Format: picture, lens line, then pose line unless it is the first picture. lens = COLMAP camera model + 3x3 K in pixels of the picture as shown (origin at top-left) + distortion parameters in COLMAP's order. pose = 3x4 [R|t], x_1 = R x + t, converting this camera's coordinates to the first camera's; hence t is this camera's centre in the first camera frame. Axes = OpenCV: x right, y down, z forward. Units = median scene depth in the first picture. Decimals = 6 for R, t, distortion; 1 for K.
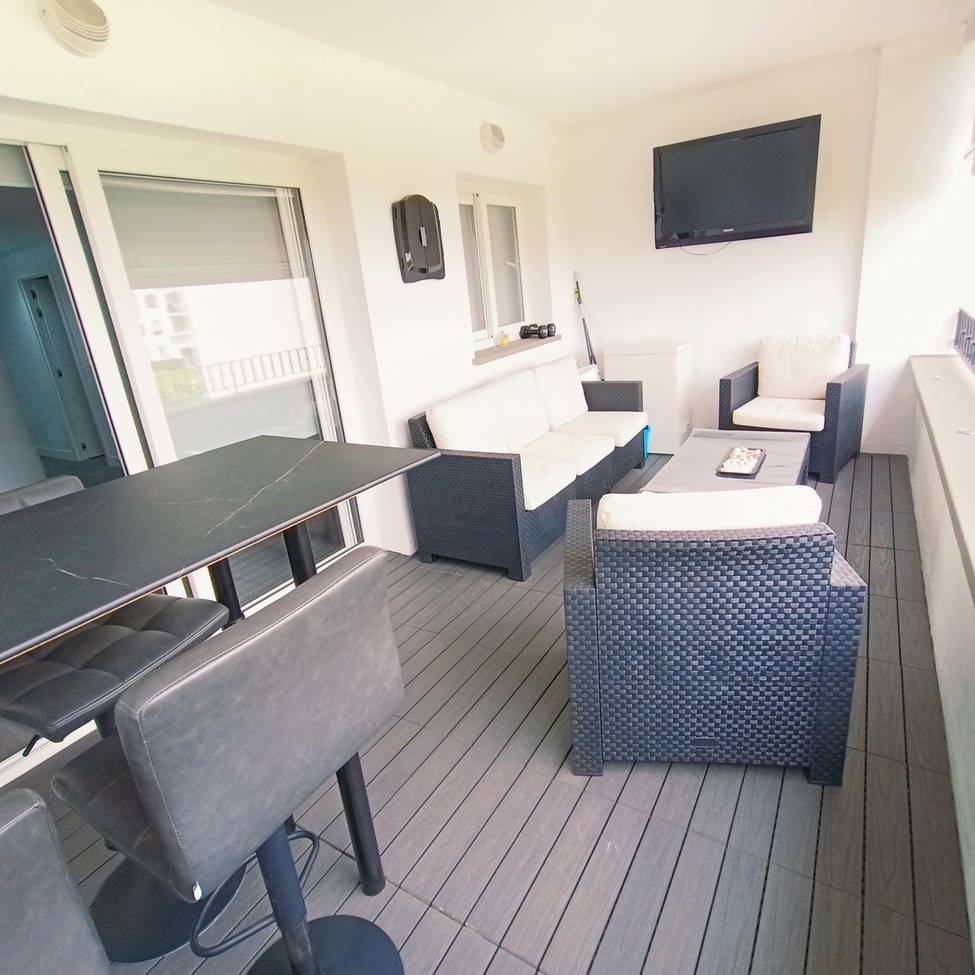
lens RADIAL K [[588.8, 0, 487.1], [0, 588.8, 487.5], [0, 0, 1]] dist [0.004205, 0.000353]
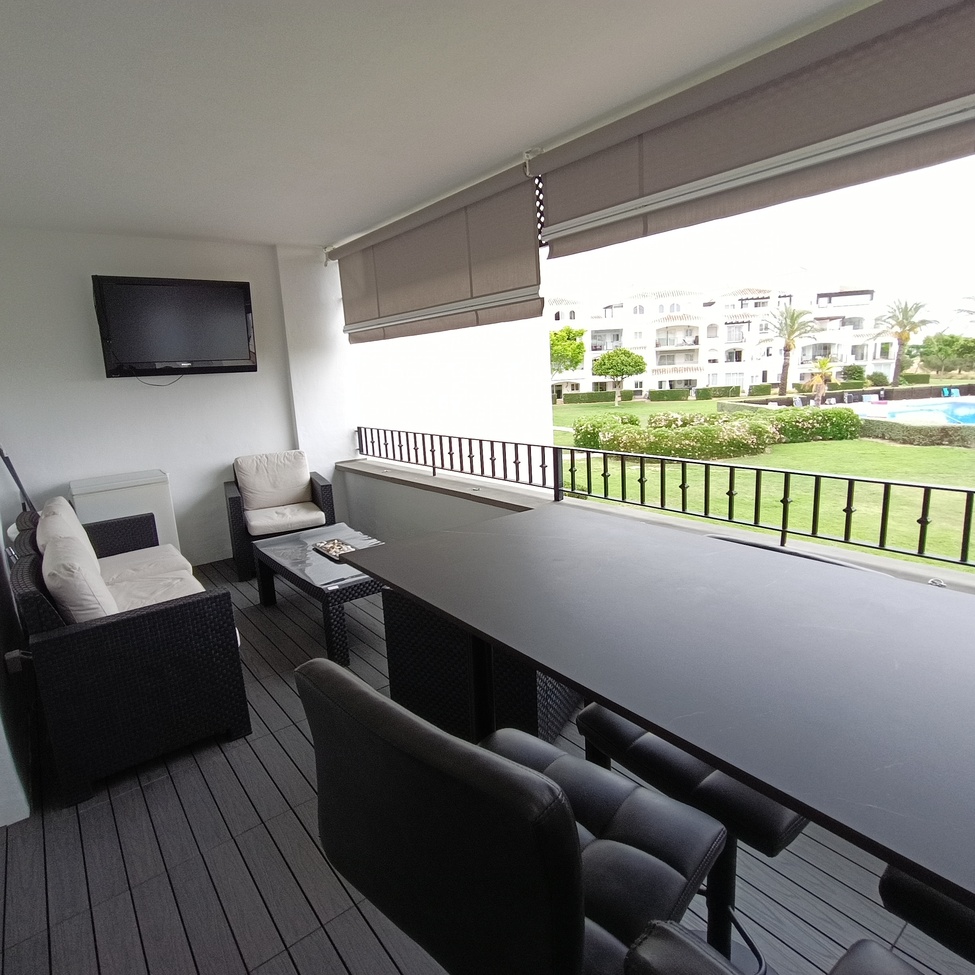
lens RADIAL K [[588.8, 0, 490.3], [0, 588.8, 490.7], [0, 0, 1]] dist [0.004205, 0.000353]
pose [[0.340599, -0.118090, 0.932763, -0.421396], [0.336213, 0.941779, -0.003537, -0.036310], [-0.878039, 0.314812, 0.360472, 0.213197]]
